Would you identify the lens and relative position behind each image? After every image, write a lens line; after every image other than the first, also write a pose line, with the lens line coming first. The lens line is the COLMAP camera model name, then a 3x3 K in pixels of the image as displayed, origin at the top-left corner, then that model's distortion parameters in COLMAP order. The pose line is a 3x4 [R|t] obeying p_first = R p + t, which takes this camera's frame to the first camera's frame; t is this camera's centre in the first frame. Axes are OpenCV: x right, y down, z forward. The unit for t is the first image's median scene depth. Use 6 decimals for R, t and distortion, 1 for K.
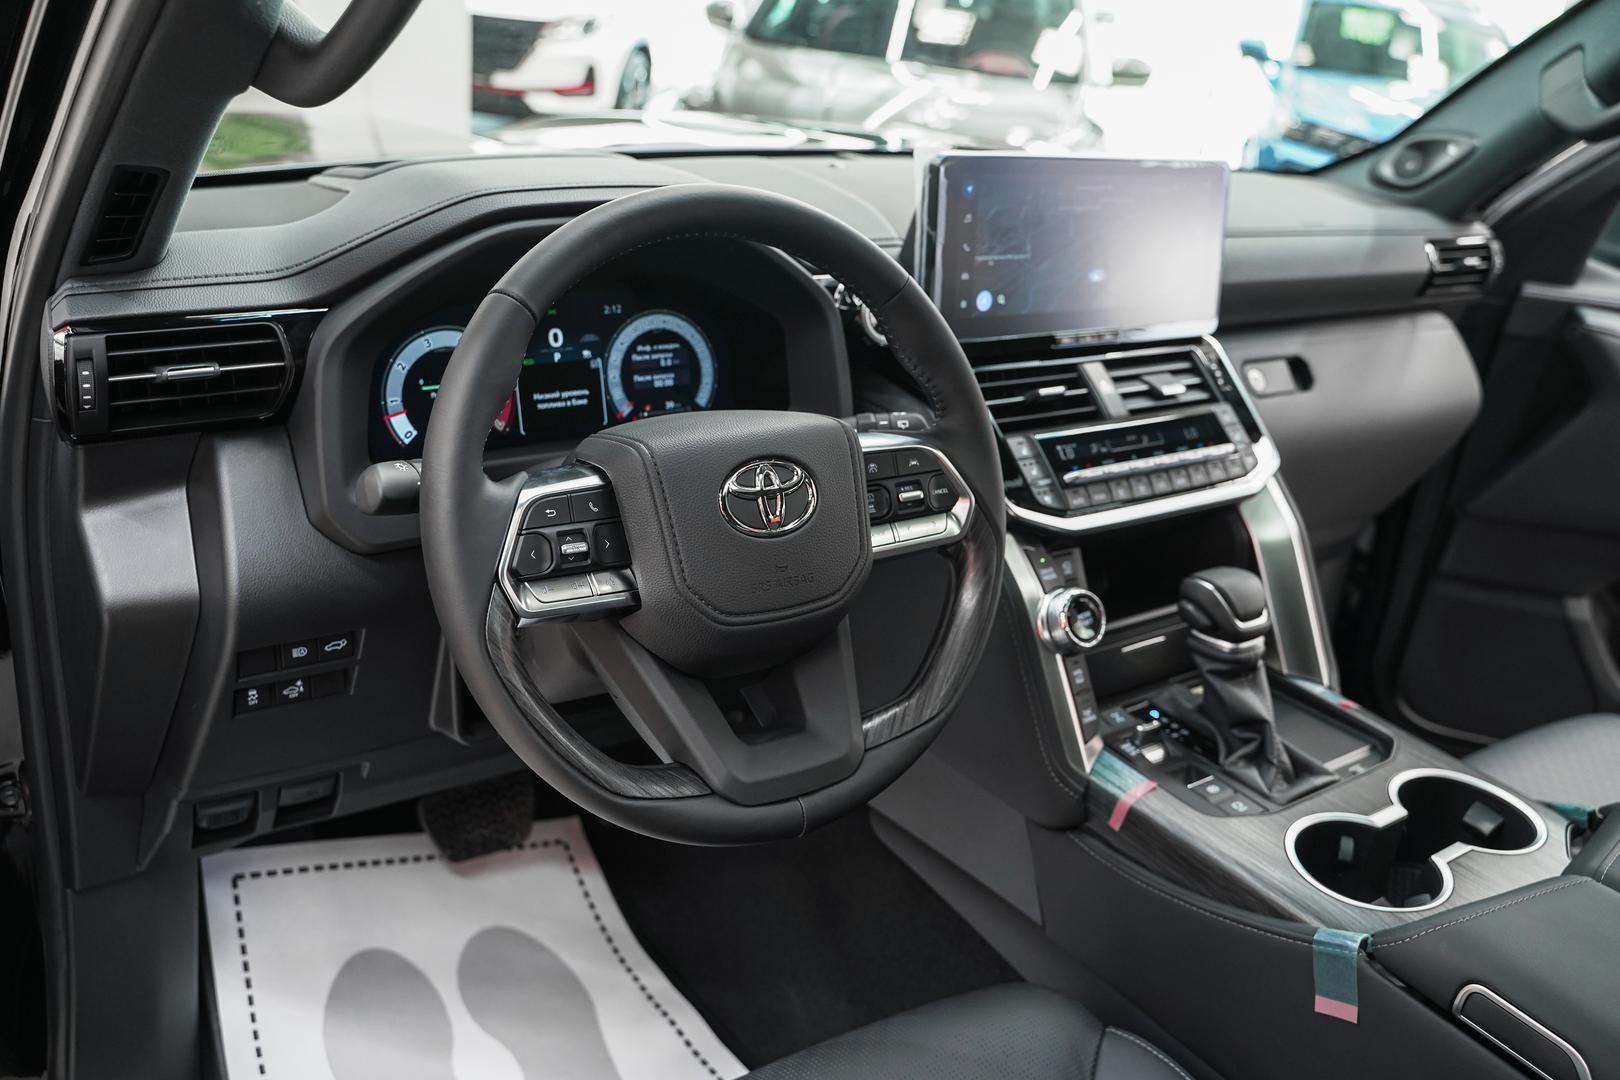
lens RADIAL K [[1314.8, 0, 810.0], [0, 1314.8, 540.0], [0, 0, 1]] dist [-0.125455, 0.118985]
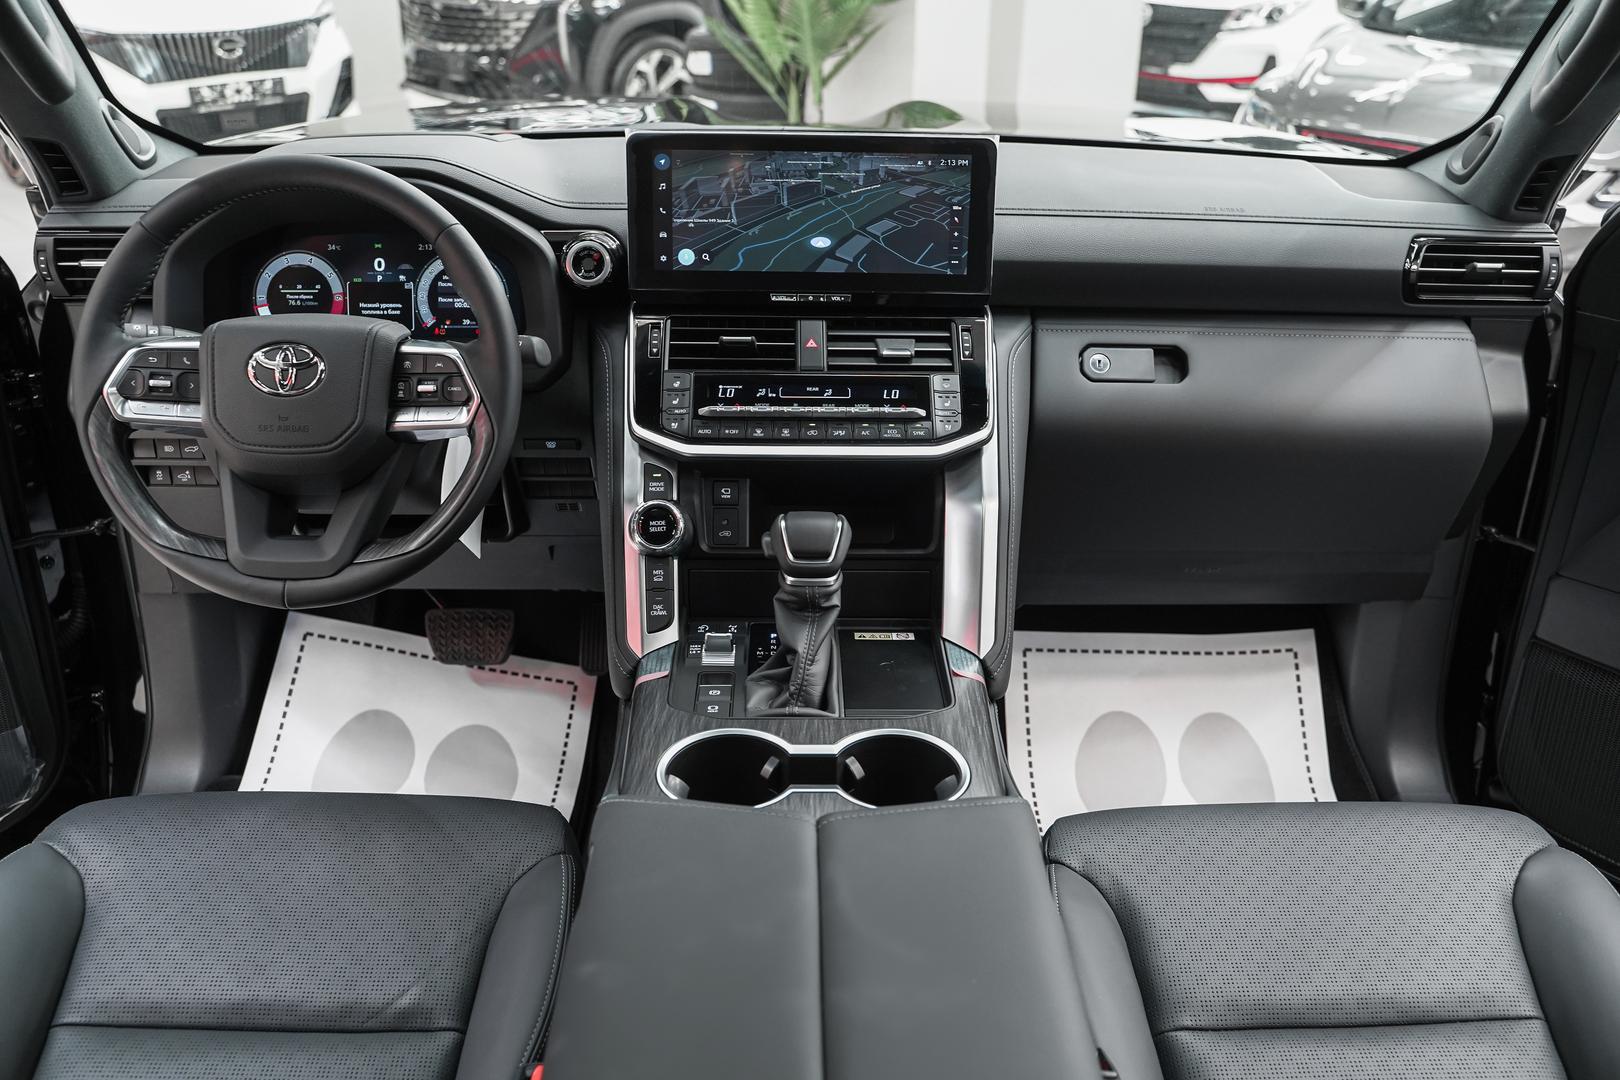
lens RADIAL K [[1314.8, 0, 810.0], [0, 1314.8, 540.0], [0, 0, 1]] dist [-0.125455, 0.118985]
pose [[0.837973, 0.167683, -0.519310, 0.864568], [-0.163984, 0.985014, 0.053449, -0.011947], [0.520490, 0.040370, 0.852913, 0.059520]]
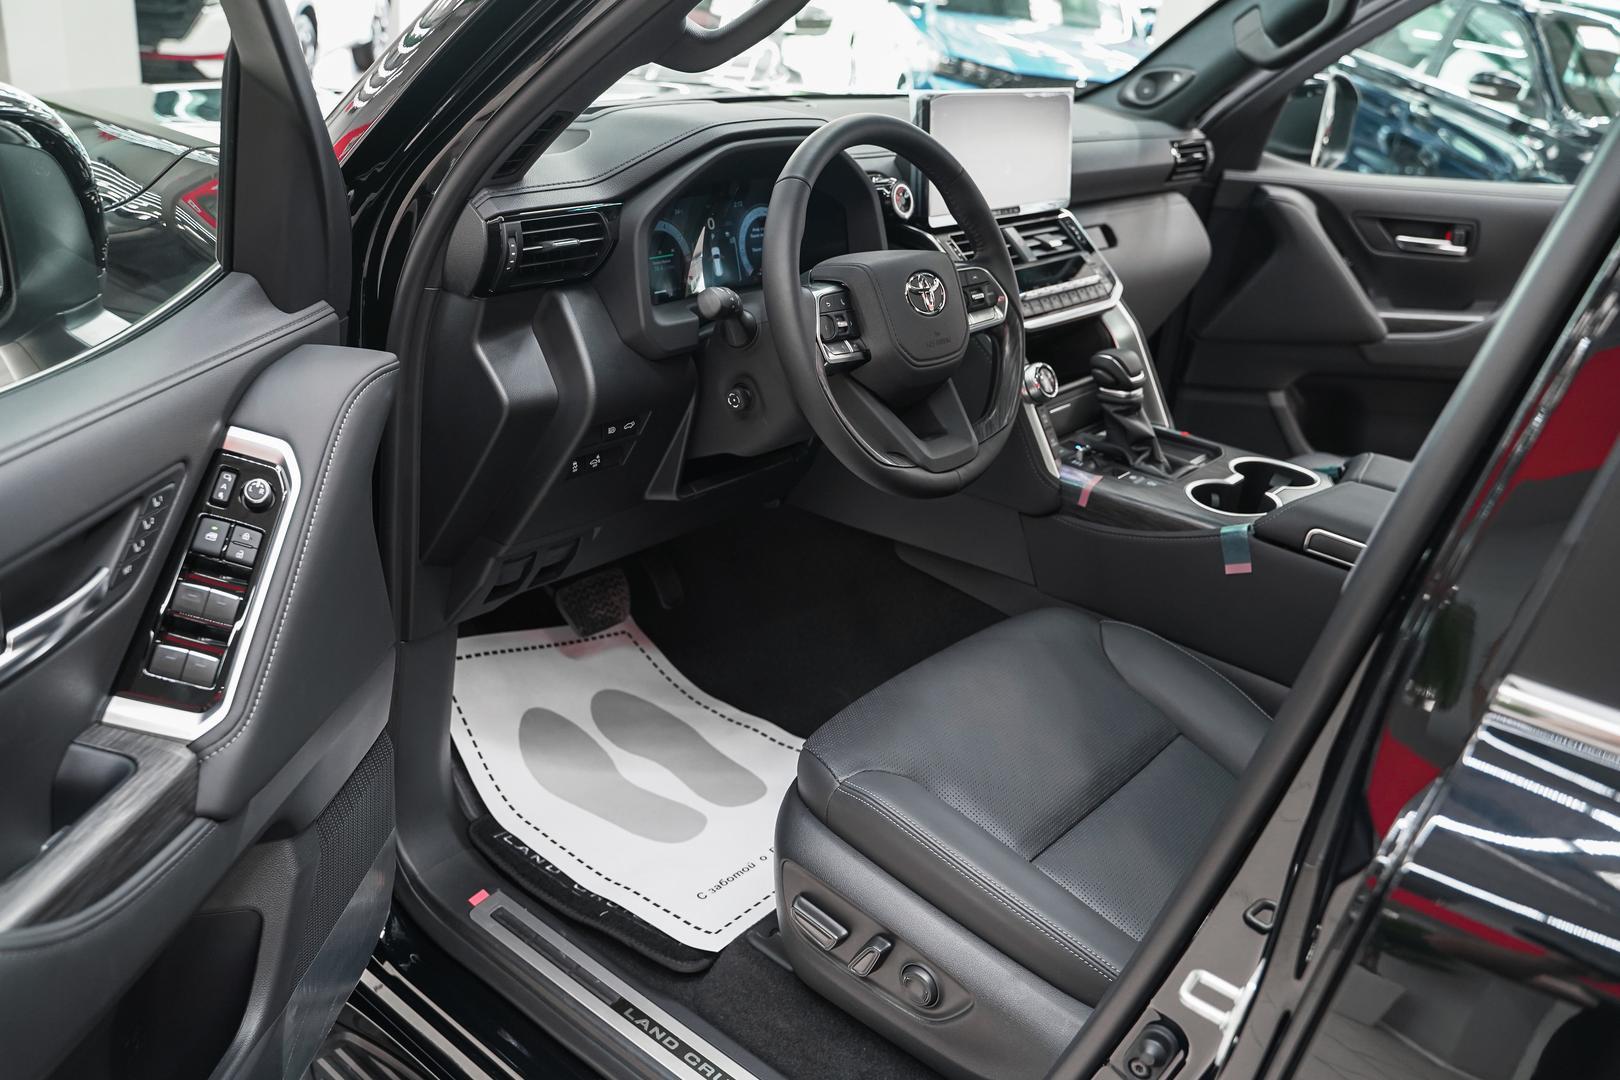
lens RADIAL K [[1314.8, 0, 810.0], [0, 1314.8, 540.0], [0, 0, 1]] dist [-0.125455, 0.118985]
pose [[0.961720, -0.120885, 0.245928, -0.446929], [0.111782, 0.992439, 0.050697, 0.128879], [-0.250197, -0.021266, 0.967961, -0.441760]]
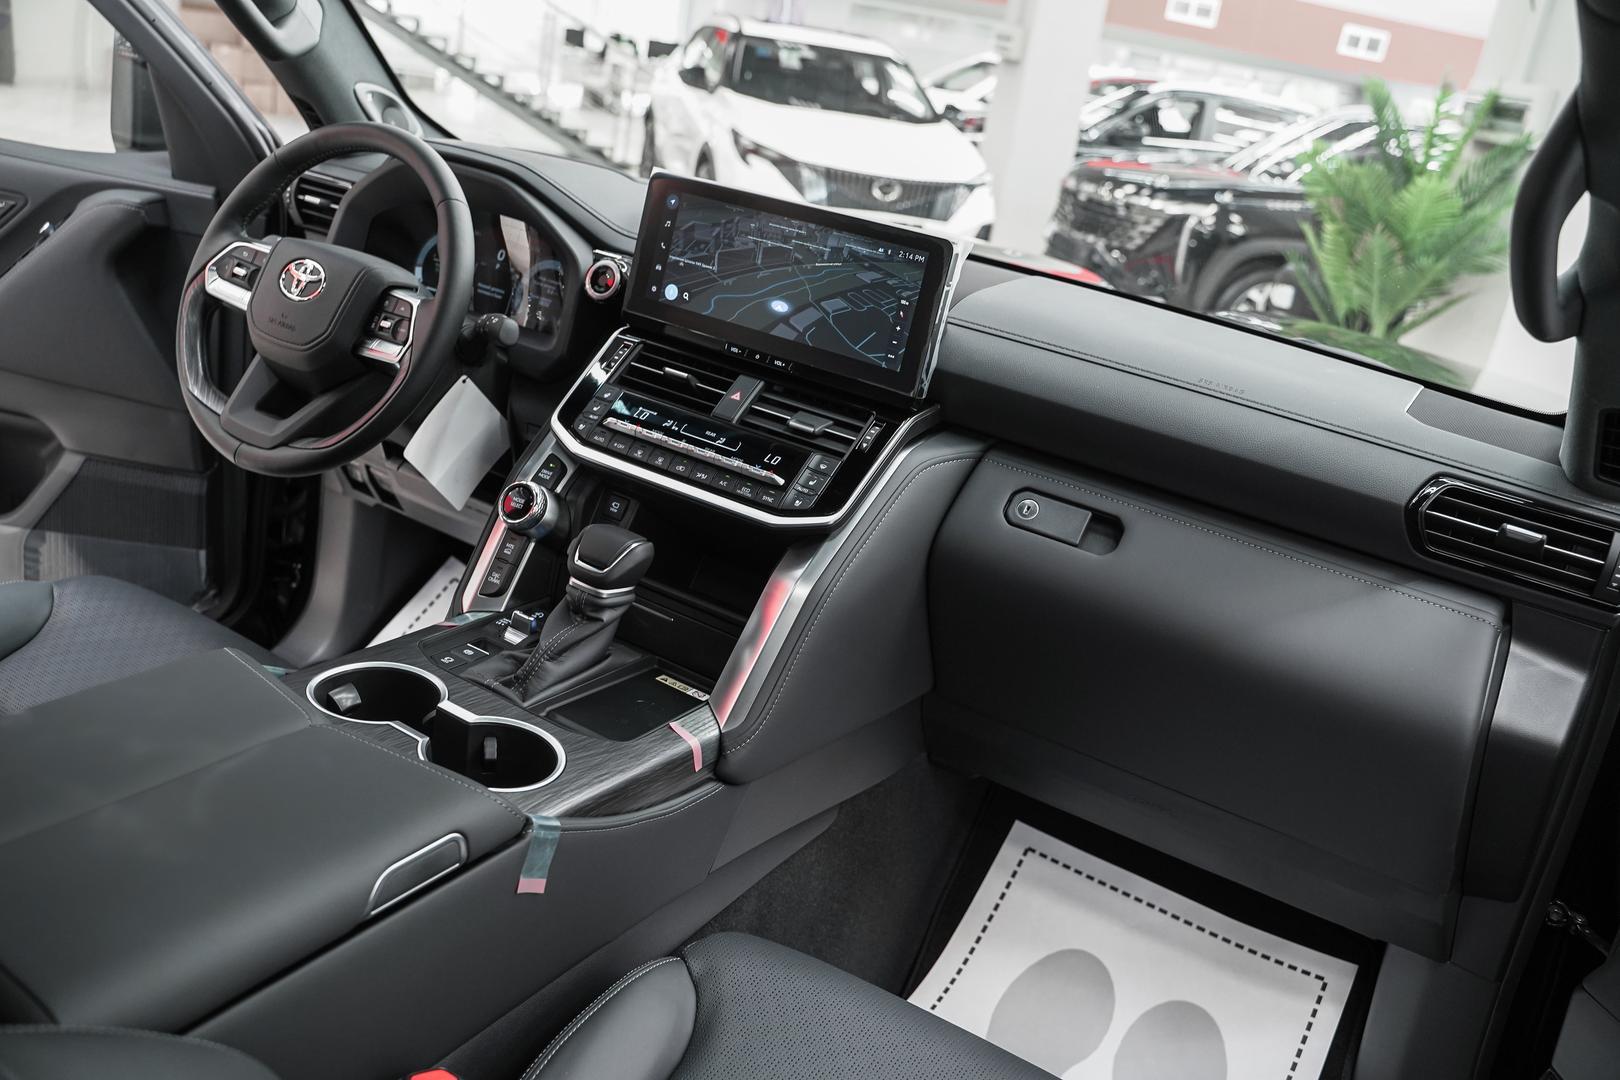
lens RADIAL K [[1306.0, 0, 810.0], [0, 1306.0, 540.0], [0, 0, 1]] dist [-0.135664, 0.122433]
pose [[0.433527, 0.291787, -0.852593, 1.303248], [-0.477461, 0.876784, 0.057286, -0.106279], [0.764255, 0.382245, 0.519426, 0.530392]]
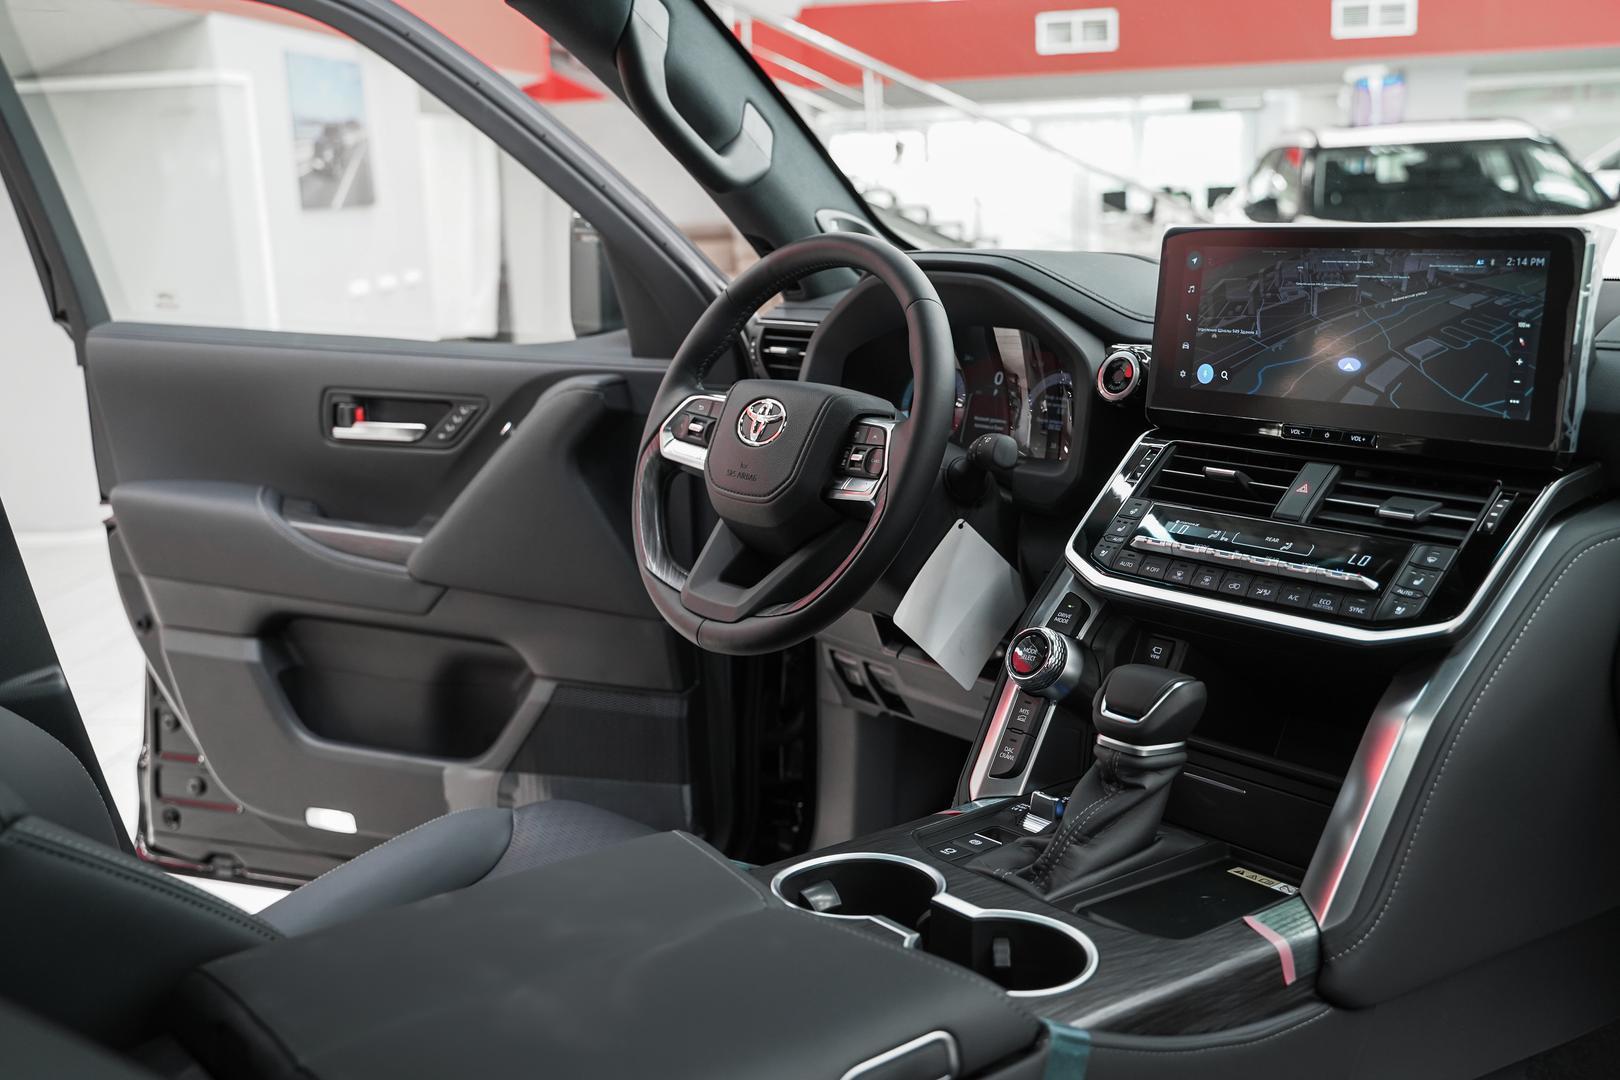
lens RADIAL K [[1640.6, 0, 810.0], [0, 1640.6, 540.0], [0, 0, 1]] dist [-0.024381, 0.010823]
pose [[0.084010, 0.107378, -0.990663, 1.310470], [-0.373590, 0.925055, 0.068586, -0.040201], [0.923782, 0.364340, 0.117829, 0.613158]]
